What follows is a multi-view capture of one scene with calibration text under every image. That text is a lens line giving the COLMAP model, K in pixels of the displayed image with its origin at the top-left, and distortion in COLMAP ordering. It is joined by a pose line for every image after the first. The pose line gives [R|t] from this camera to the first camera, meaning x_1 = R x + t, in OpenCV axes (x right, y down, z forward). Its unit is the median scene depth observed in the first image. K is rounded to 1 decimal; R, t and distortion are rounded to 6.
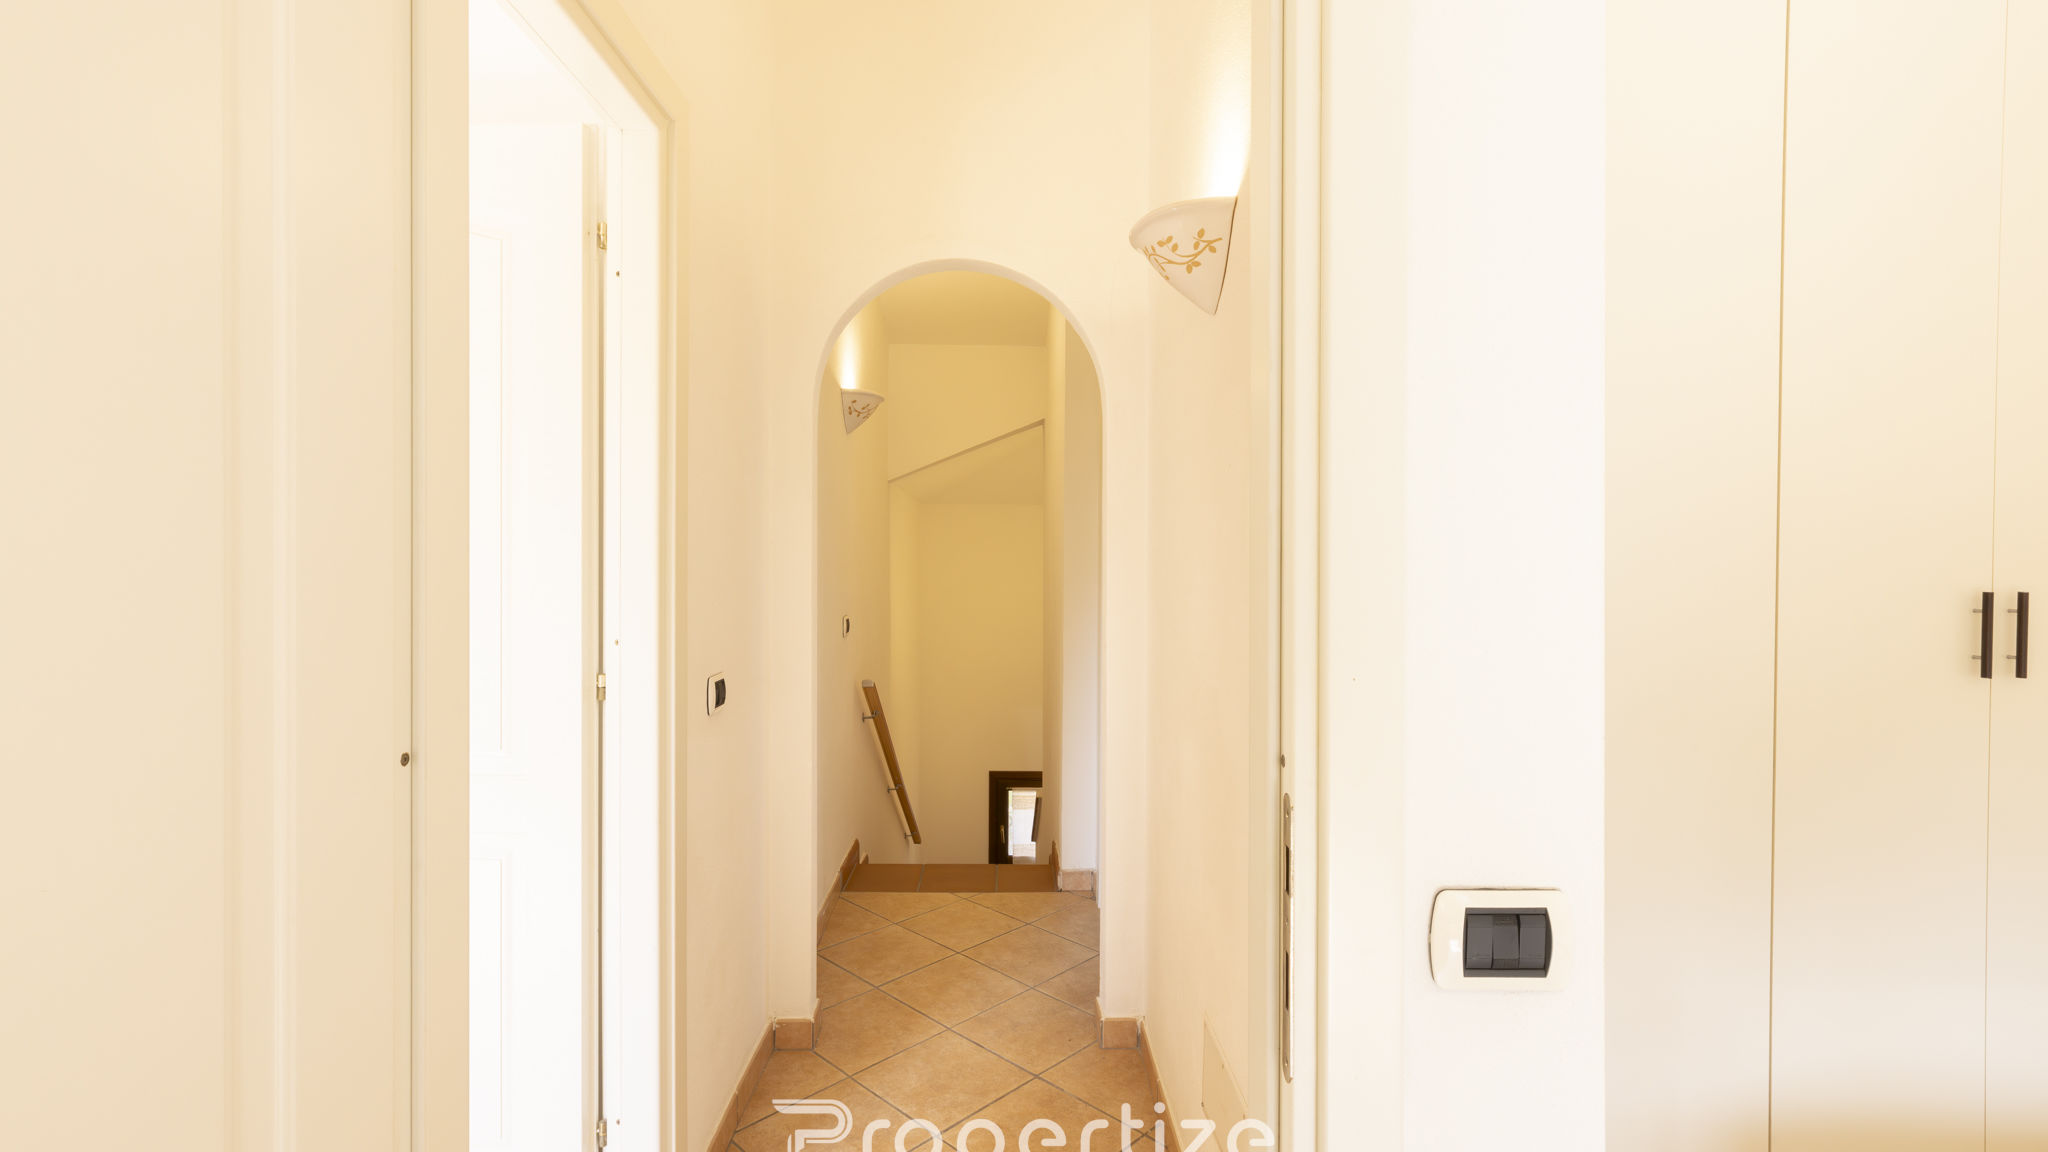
lens RADIAL K [[928.0, 0, 1020.4], [0, 928.0, 543.8], [0, 0, 1]] dist [-0.001508, -0.000431]
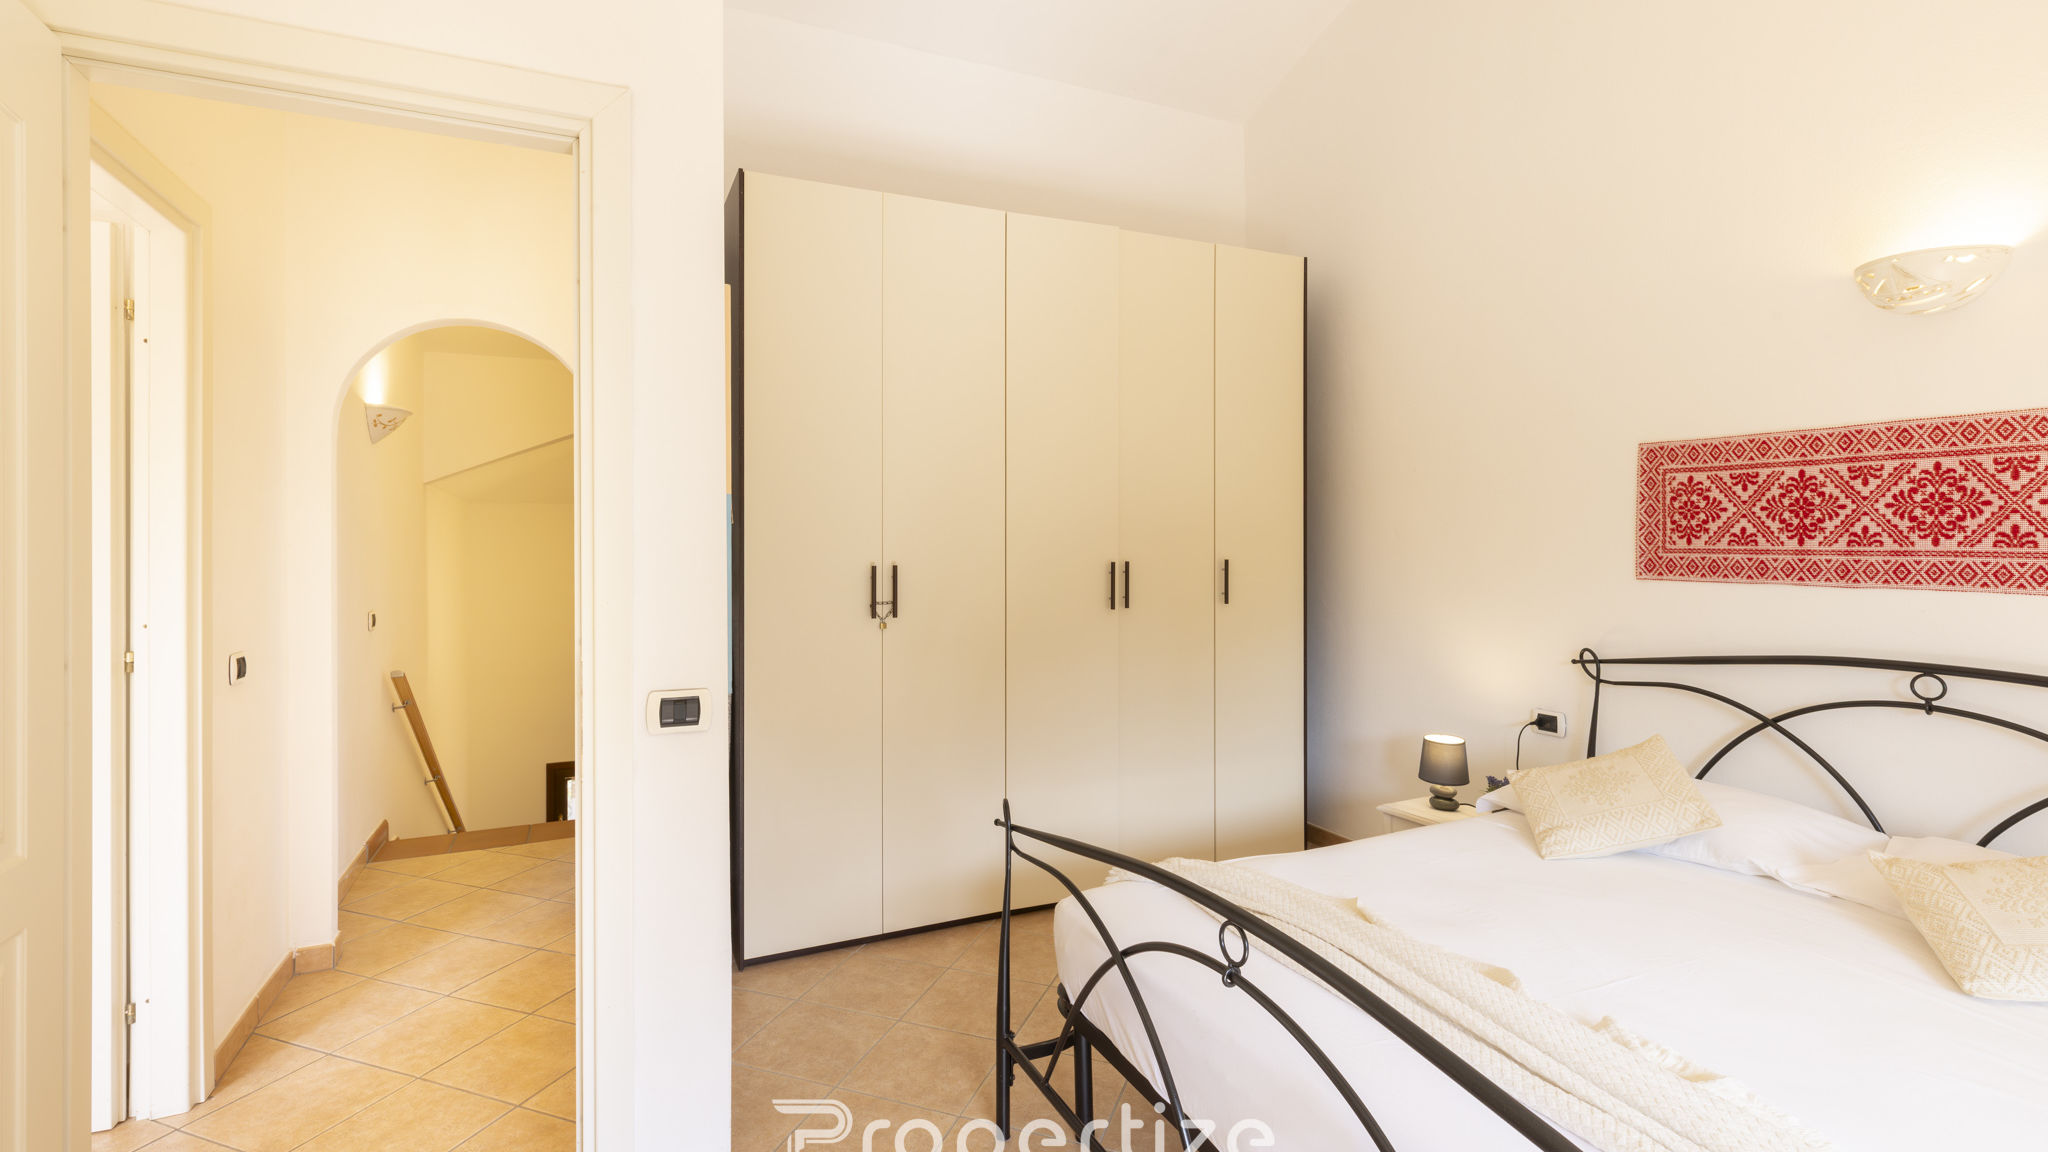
lens RADIAL K [[925.7, 0, 1015.2], [0, 925.7, 524.2], [0, 0, 1]] dist [-0.000666, -0.000141]
pose [[0.917472, -0.007109, 0.397738, 0.108298], [0.012777, 0.999851, -0.011602, -0.003336], [-0.397596, 0.015727, 0.917426, -0.438251]]
